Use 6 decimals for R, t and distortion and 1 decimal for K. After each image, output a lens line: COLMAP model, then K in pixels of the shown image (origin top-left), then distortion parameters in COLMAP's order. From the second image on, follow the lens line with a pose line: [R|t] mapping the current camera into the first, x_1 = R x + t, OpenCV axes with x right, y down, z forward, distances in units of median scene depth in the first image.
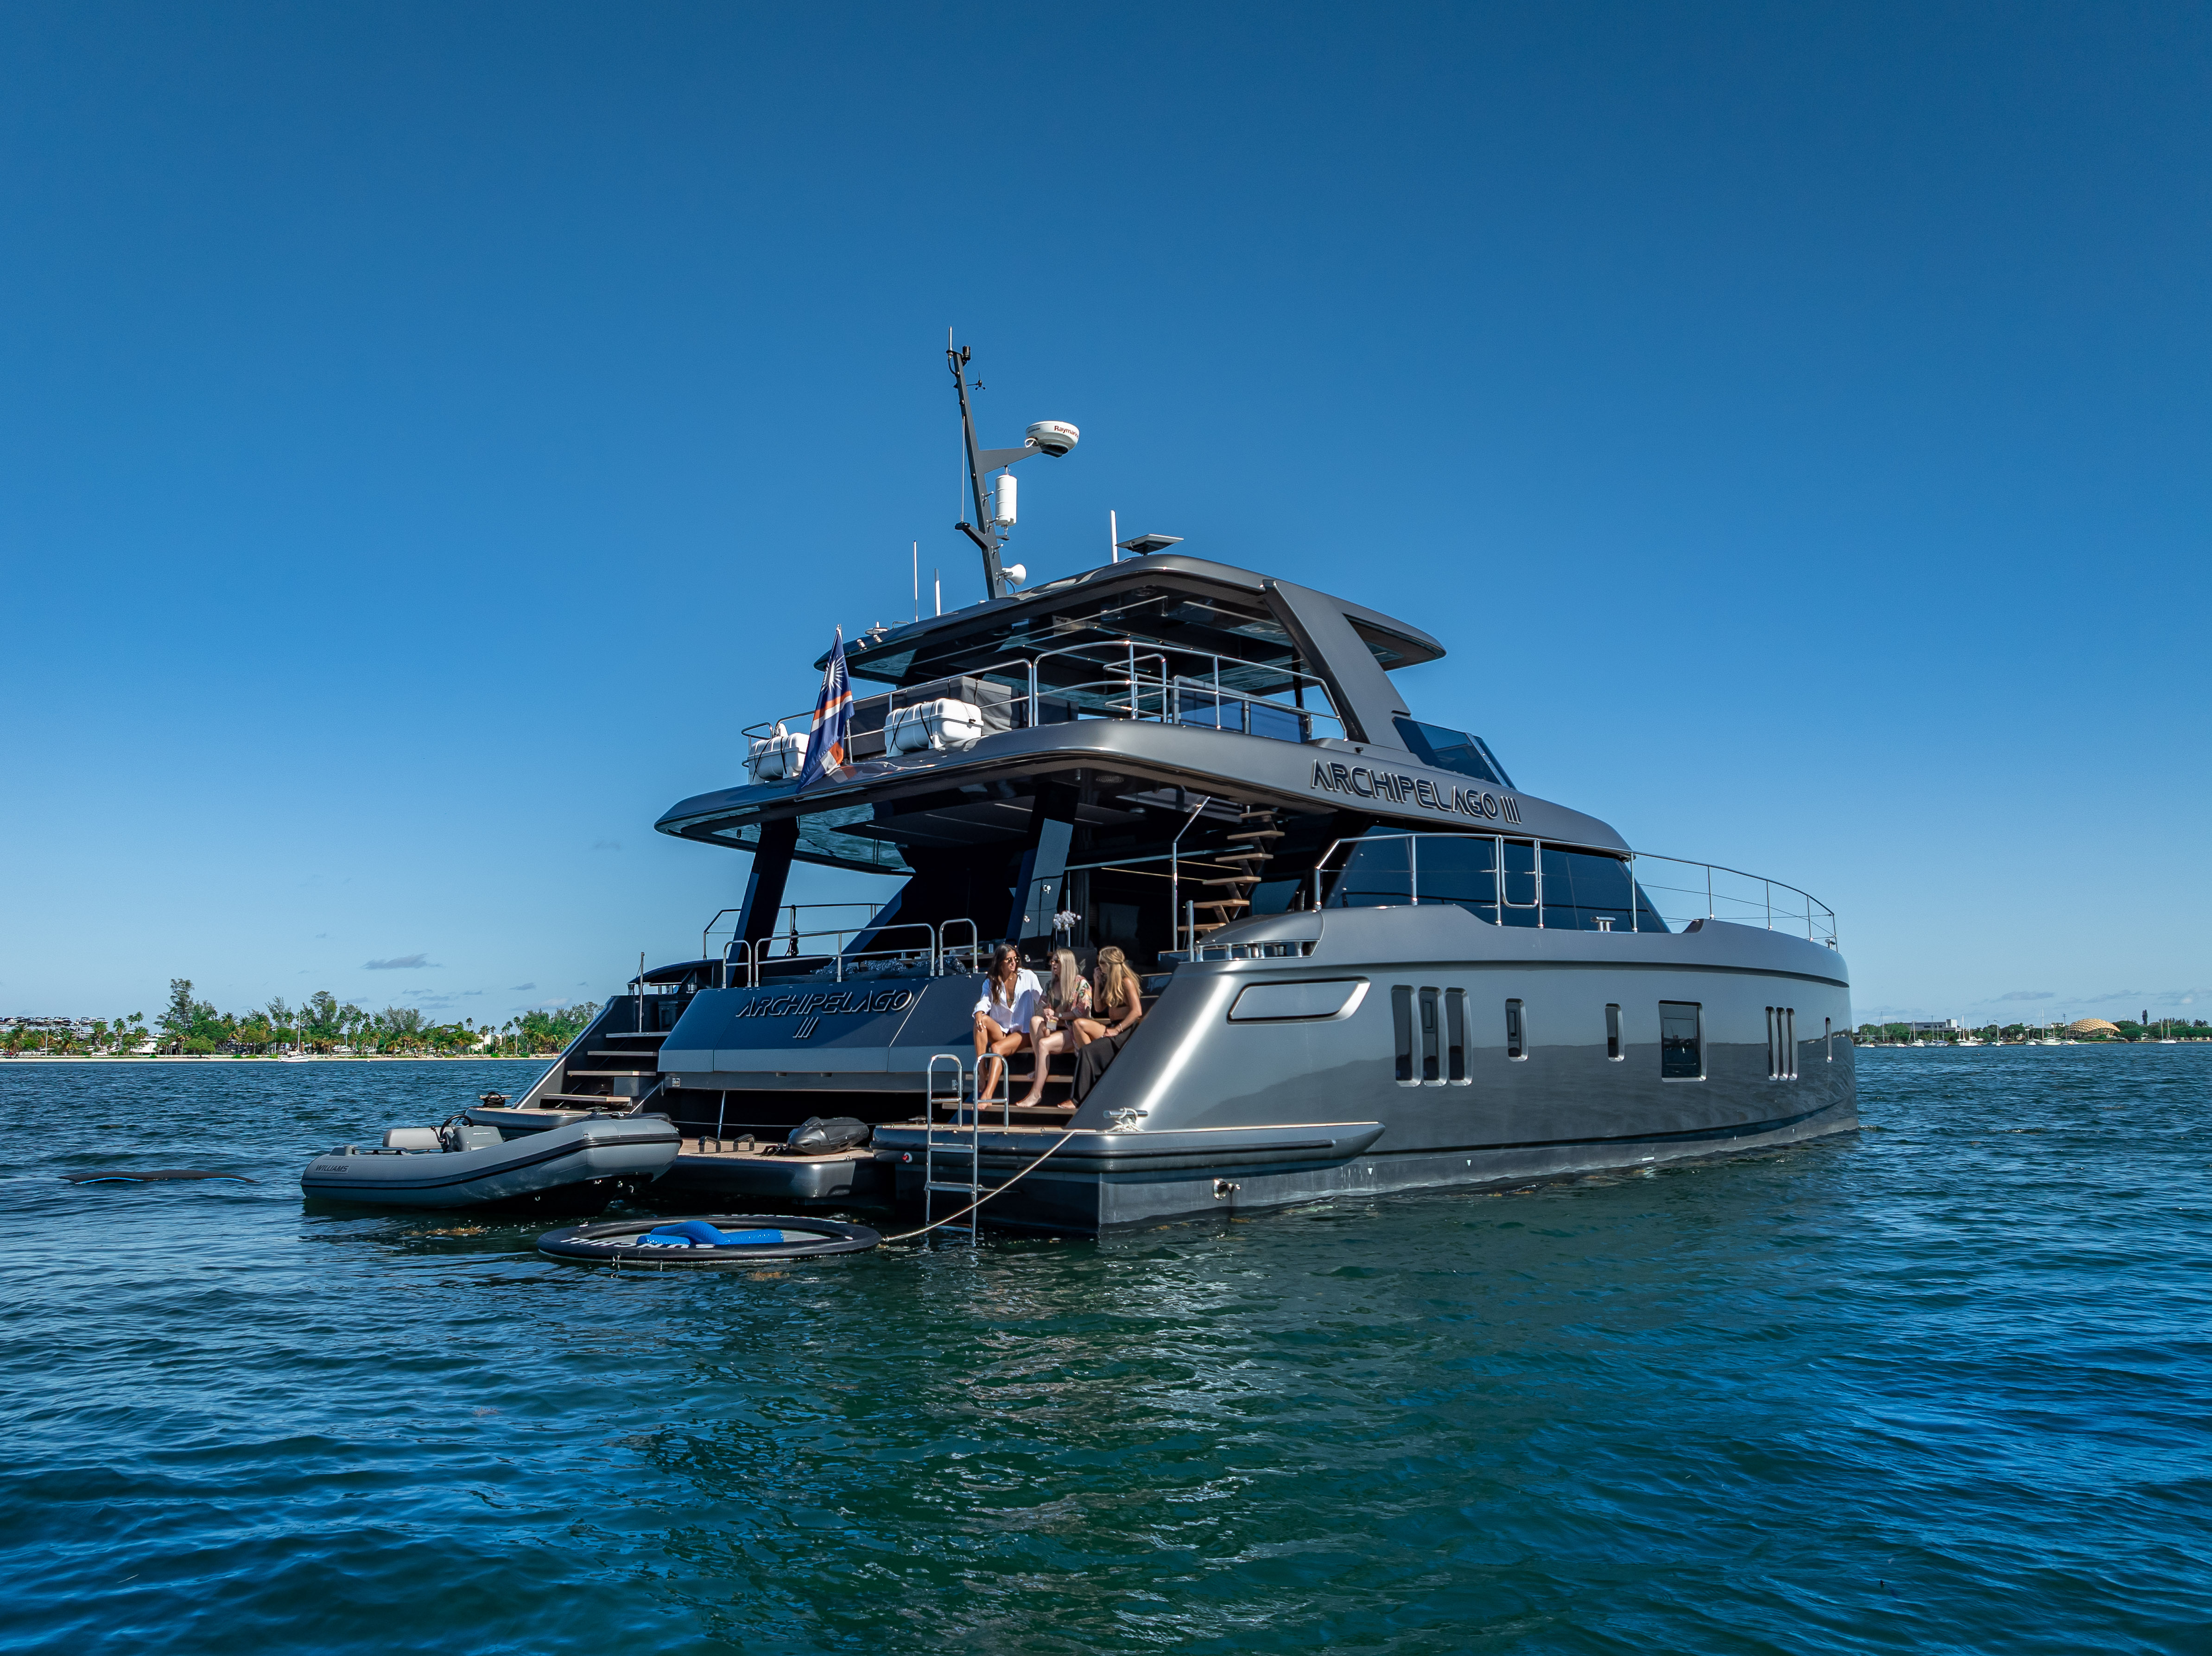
lens RADIAL K [[1872.7, 0, 1014.0], [0, 1872.7, 871.0], [0, 0, 1]] dist [-0.074542, -0.003643]
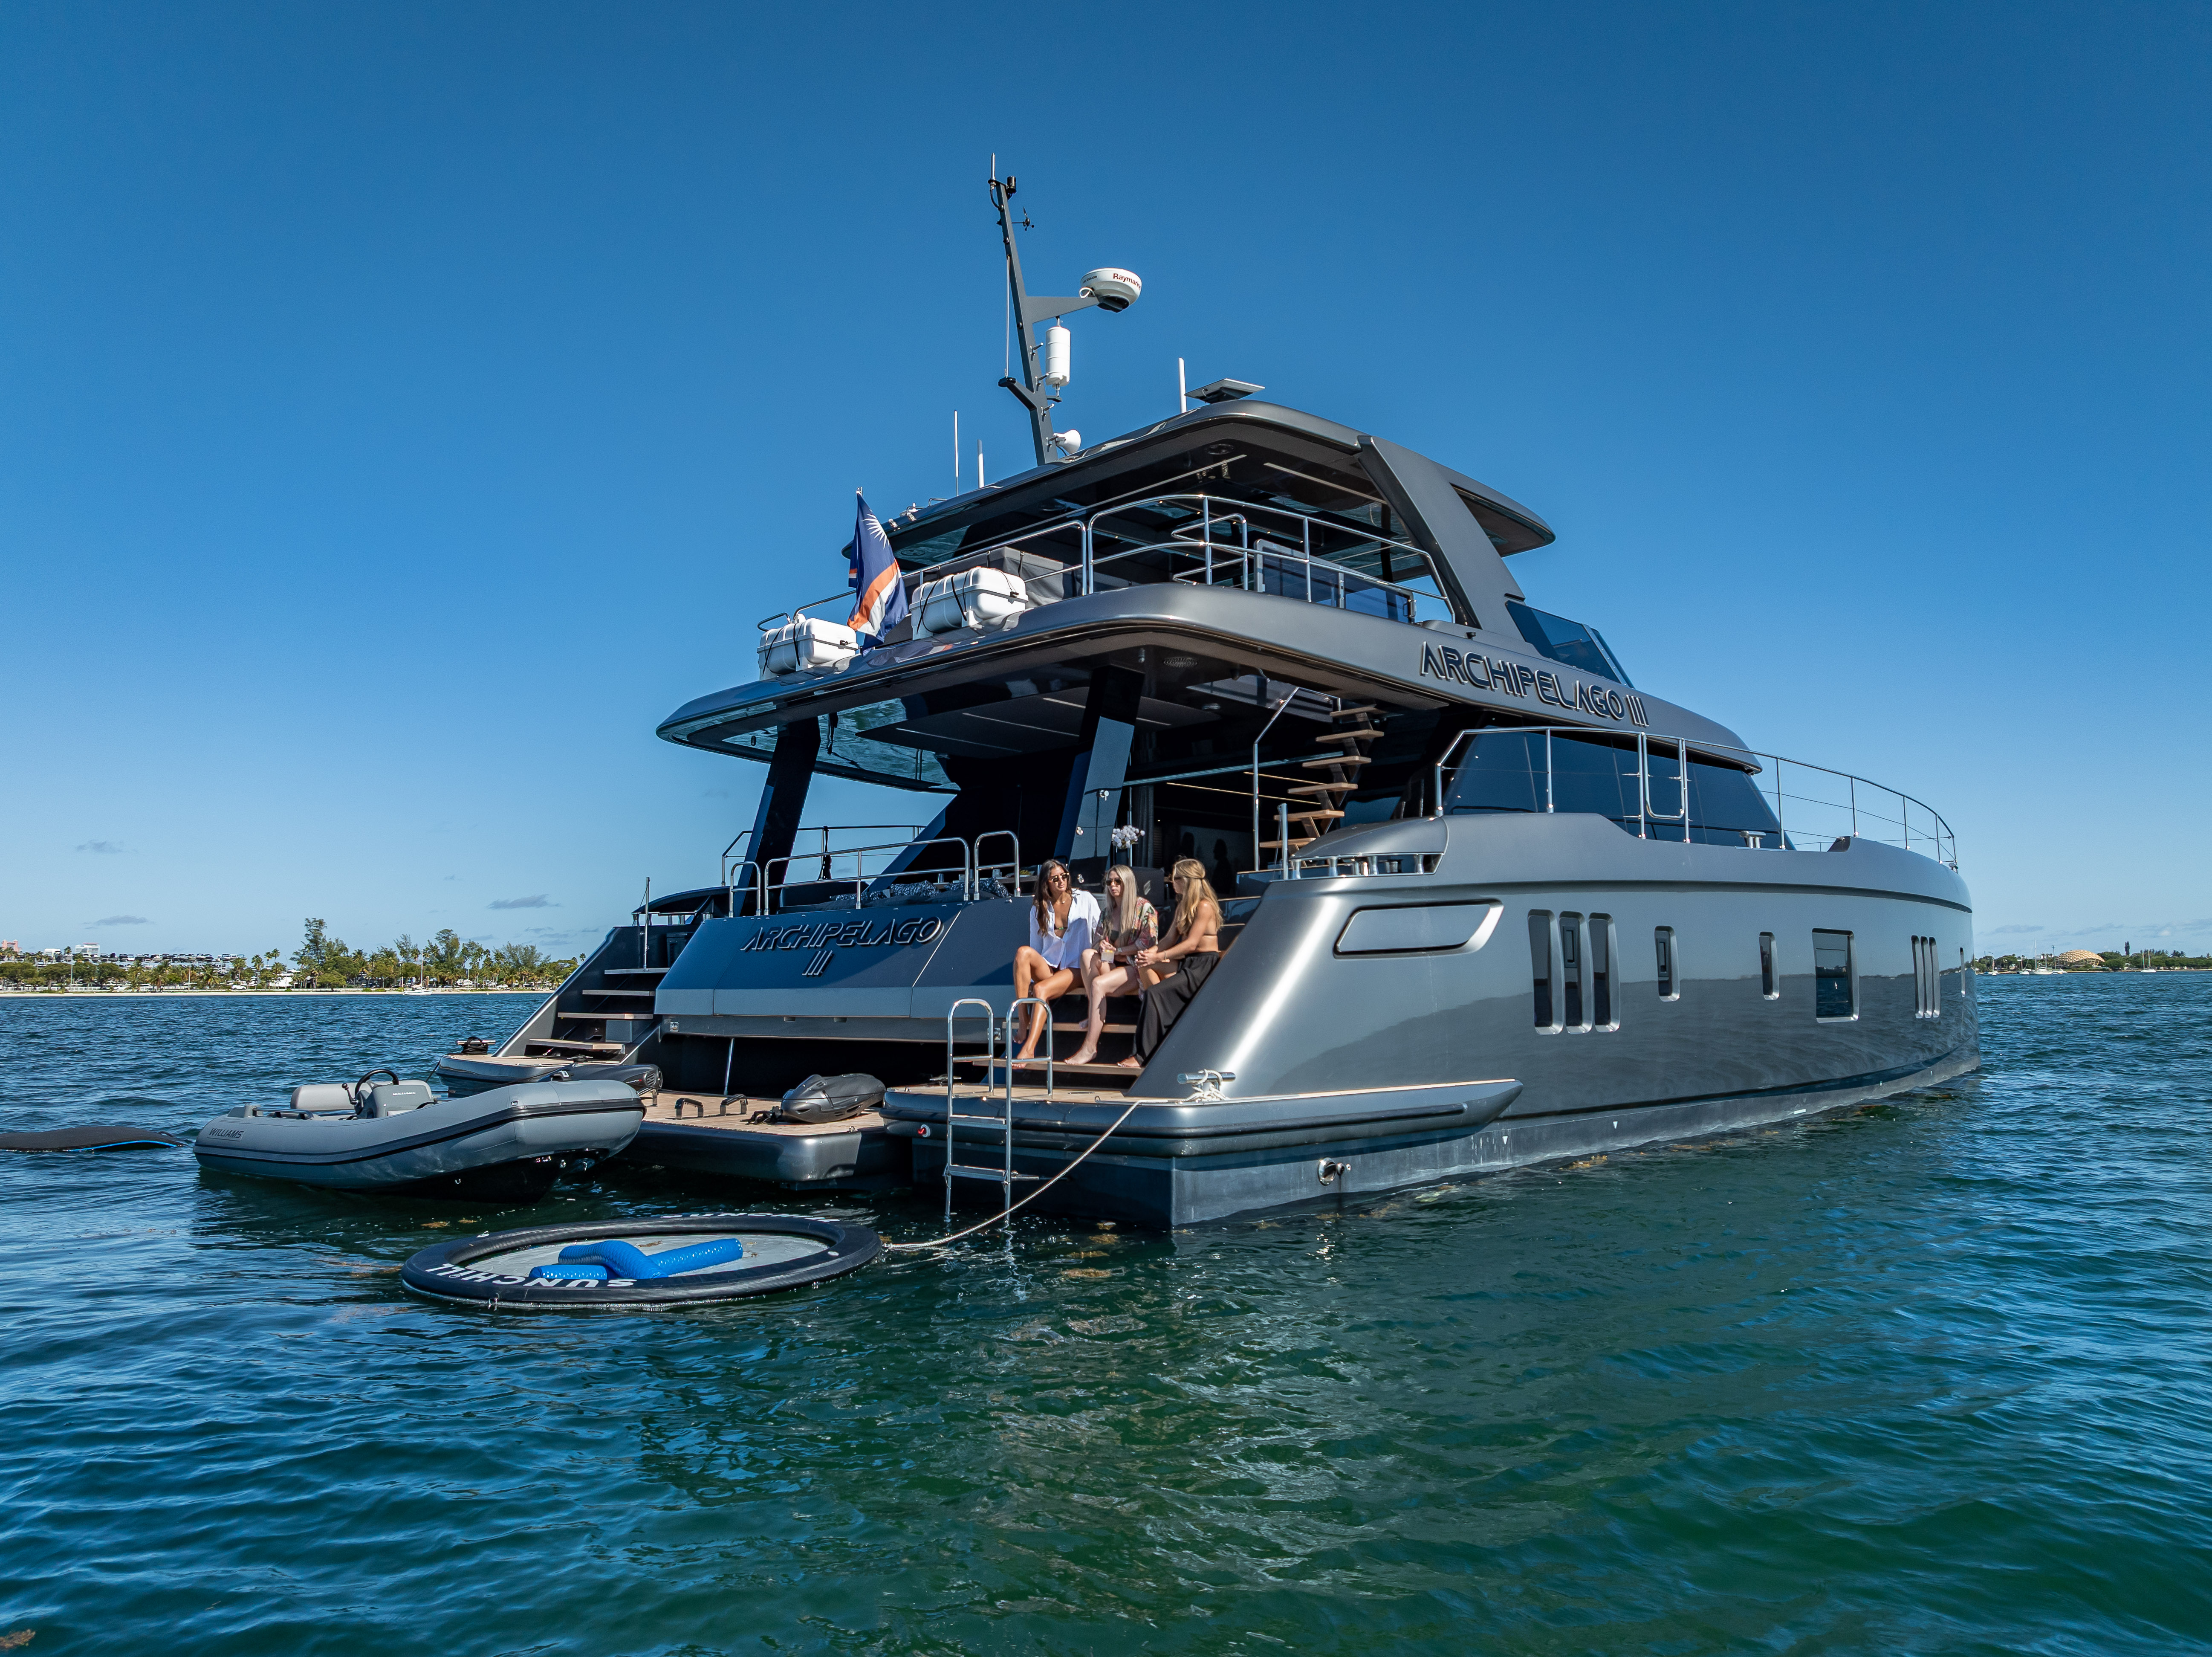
lens RADIAL K [[1685.3, 0, 1105.9], [0, 1685.3, 833.8], [0, 0, 1]] dist [-0.065438, -0.000548]
pose [[0.999898, -0.002289, 0.014093, 0.007518], [0.002164, 0.999959, 0.008824, 0.019573], [-0.014113, -0.008793, 0.999862, 0.248388]]
